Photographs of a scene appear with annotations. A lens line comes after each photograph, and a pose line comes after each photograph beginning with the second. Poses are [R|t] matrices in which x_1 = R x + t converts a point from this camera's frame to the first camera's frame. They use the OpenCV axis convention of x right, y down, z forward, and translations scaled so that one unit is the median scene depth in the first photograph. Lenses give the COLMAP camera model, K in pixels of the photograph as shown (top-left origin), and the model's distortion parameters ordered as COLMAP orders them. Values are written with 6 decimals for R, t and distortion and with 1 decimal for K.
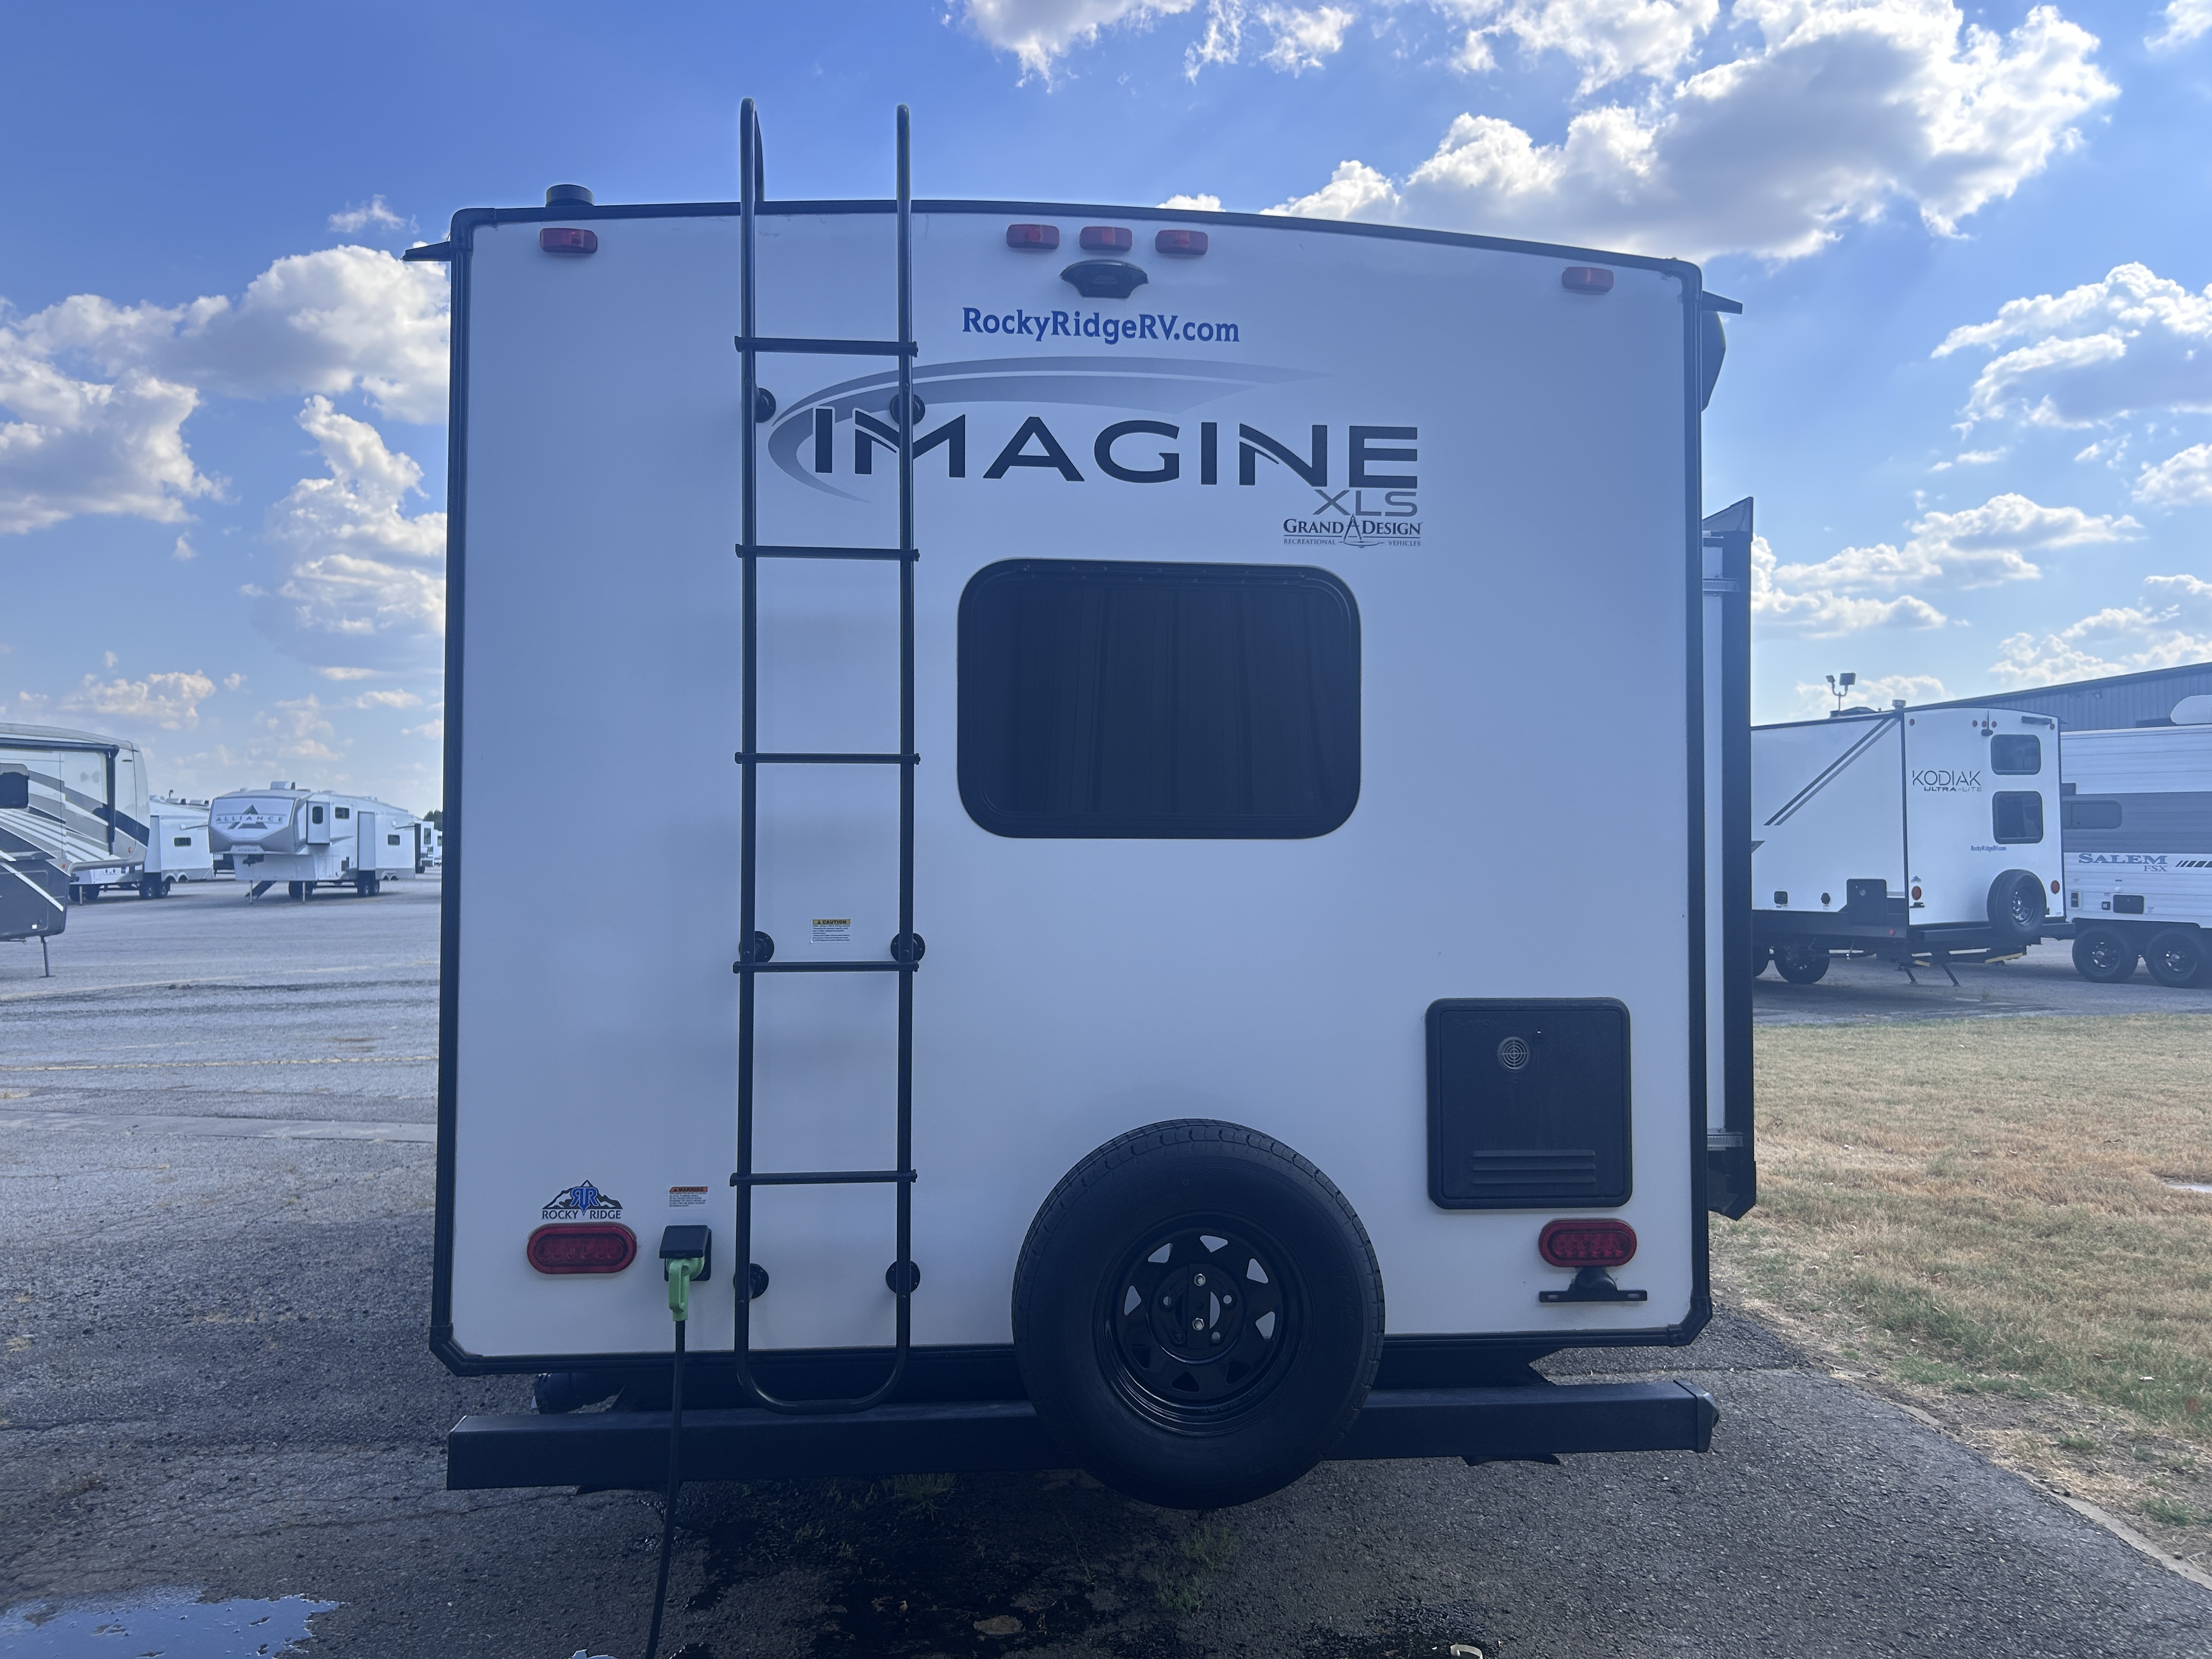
lens RADIAL K [[1649.3, 0, 1106.0], [0, 1649.3, 829.5], [0, 0, 1]] dist [0.105548, -0.167730]
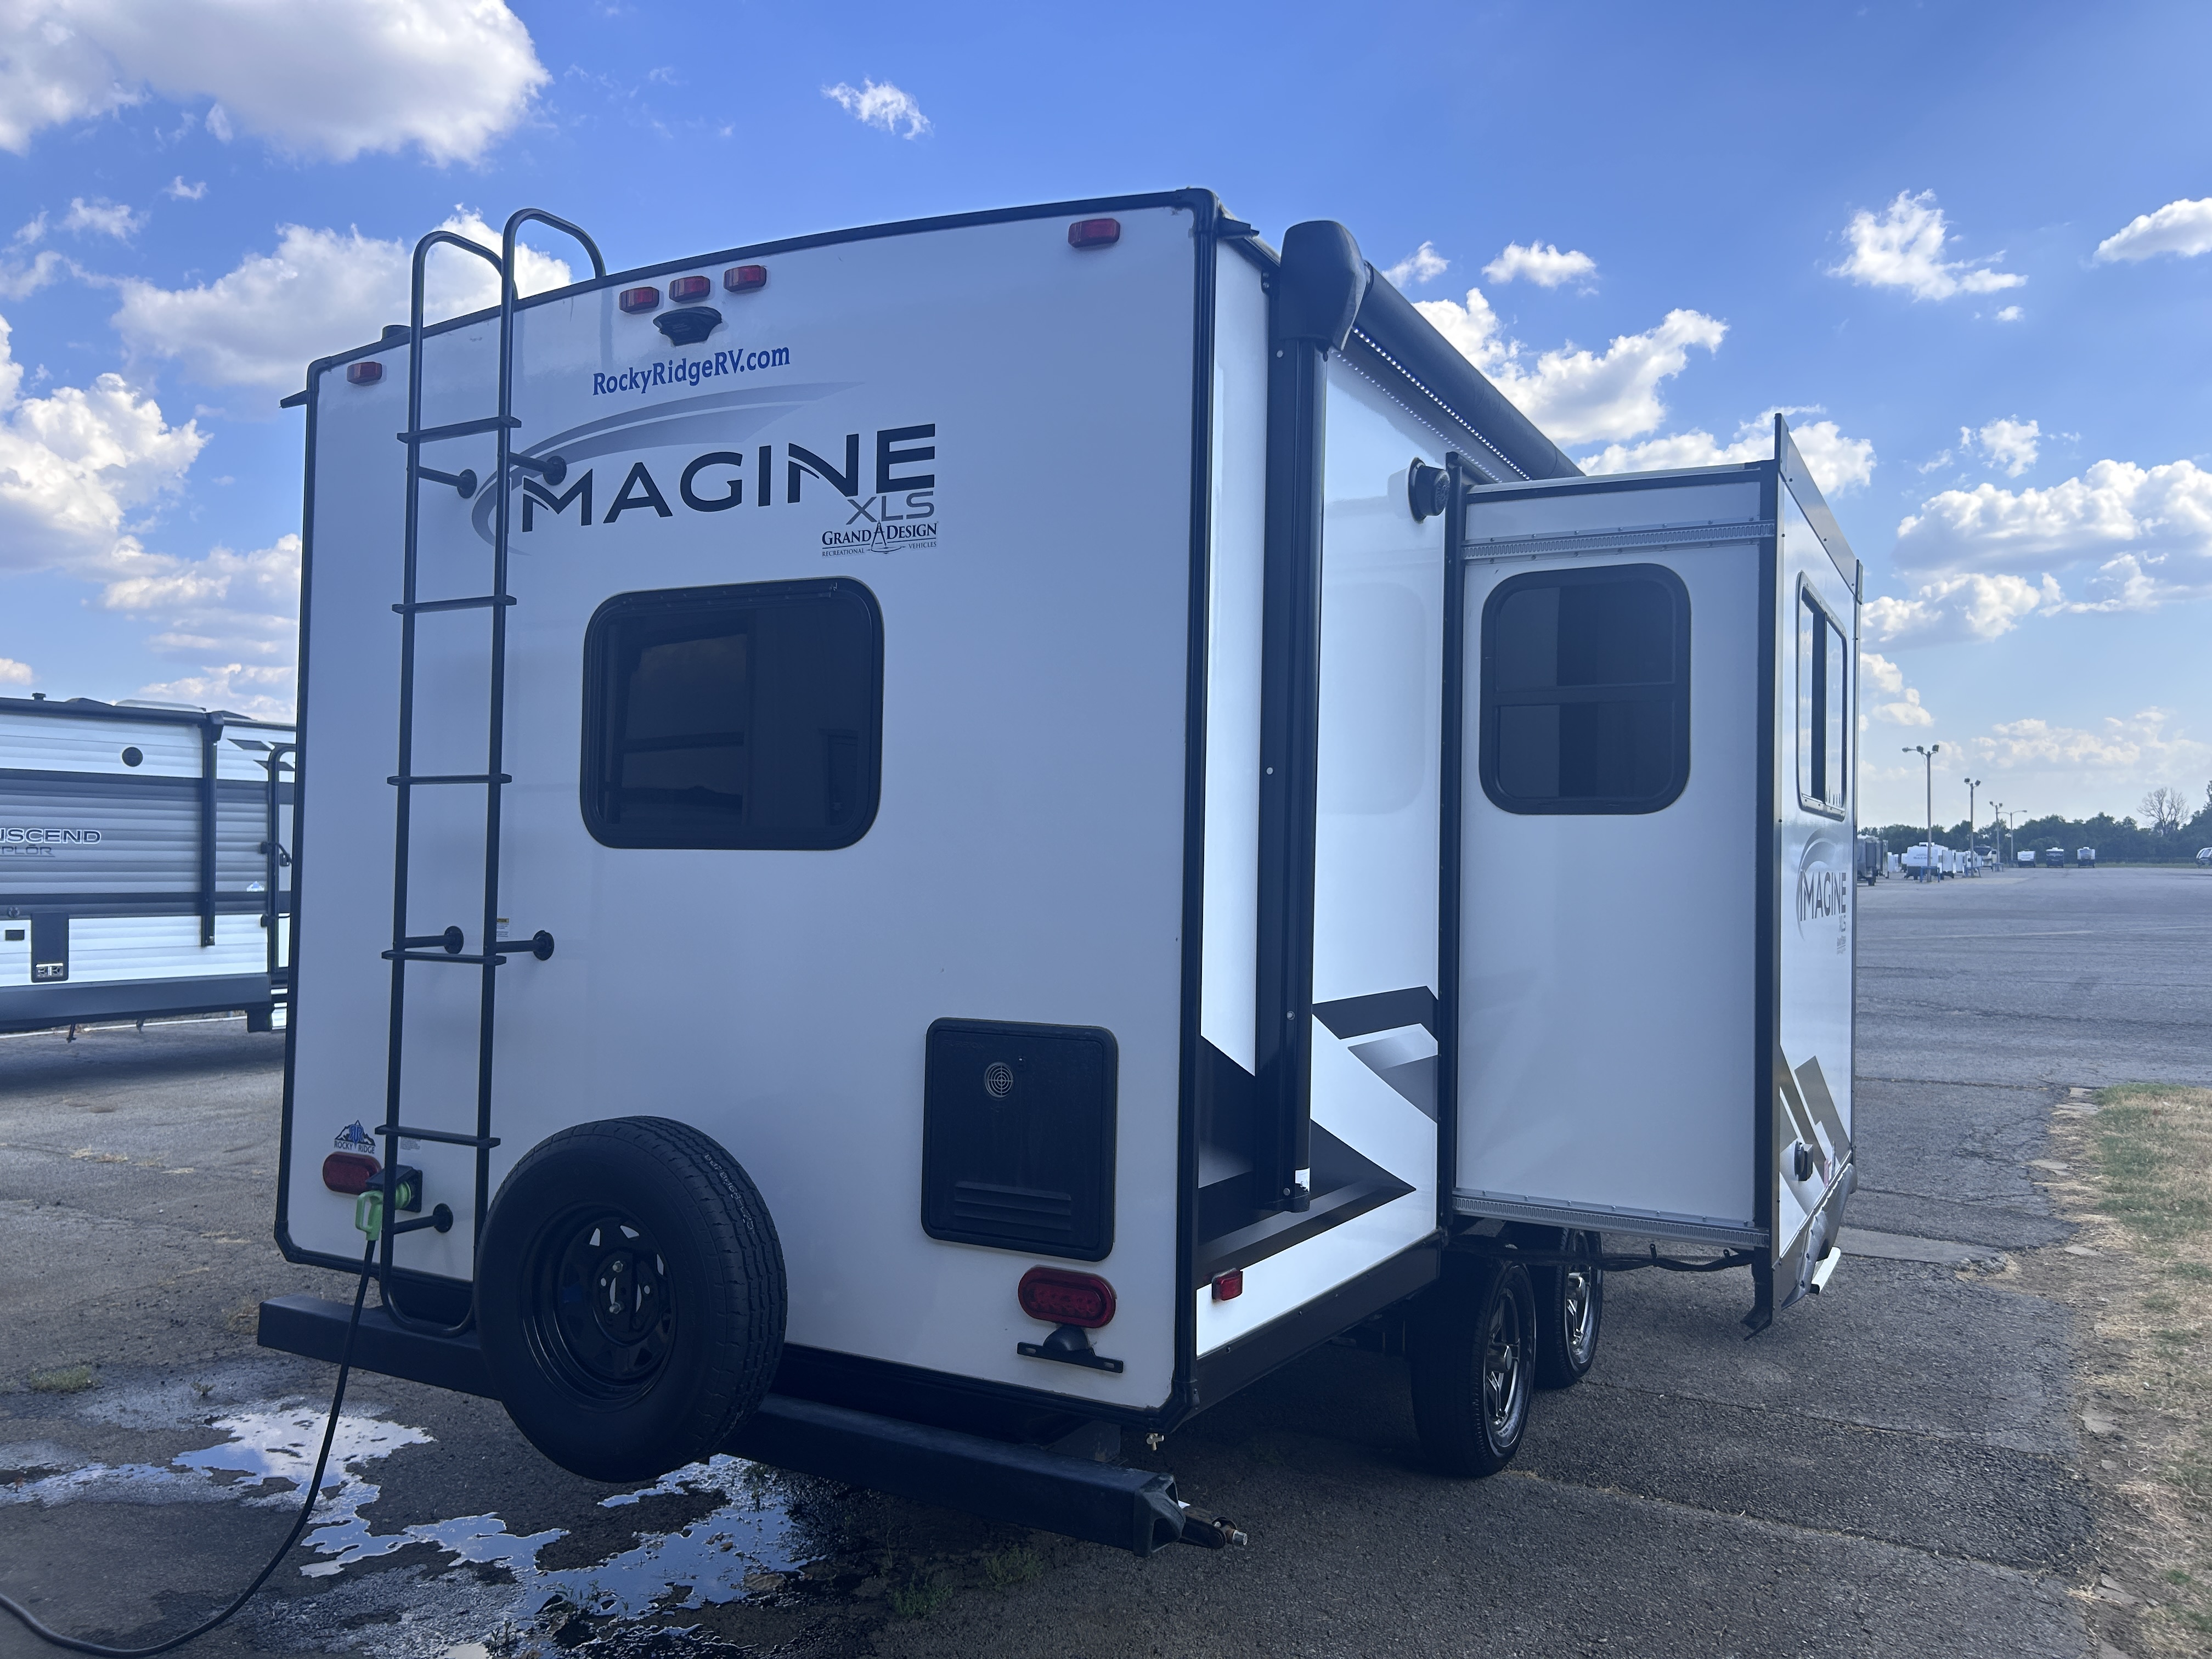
lens RADIAL K [[1652.7, 0, 1120.5], [0, 1652.7, 822.0], [0, 0, 1]] dist [0.084623, -0.091540]
pose [[0.824625, -0.004156, -0.565664, 0.830048], [0.001450, 0.999985, -0.005232, -0.005824], [0.565677, 0.003494, 0.824619, 0.271368]]
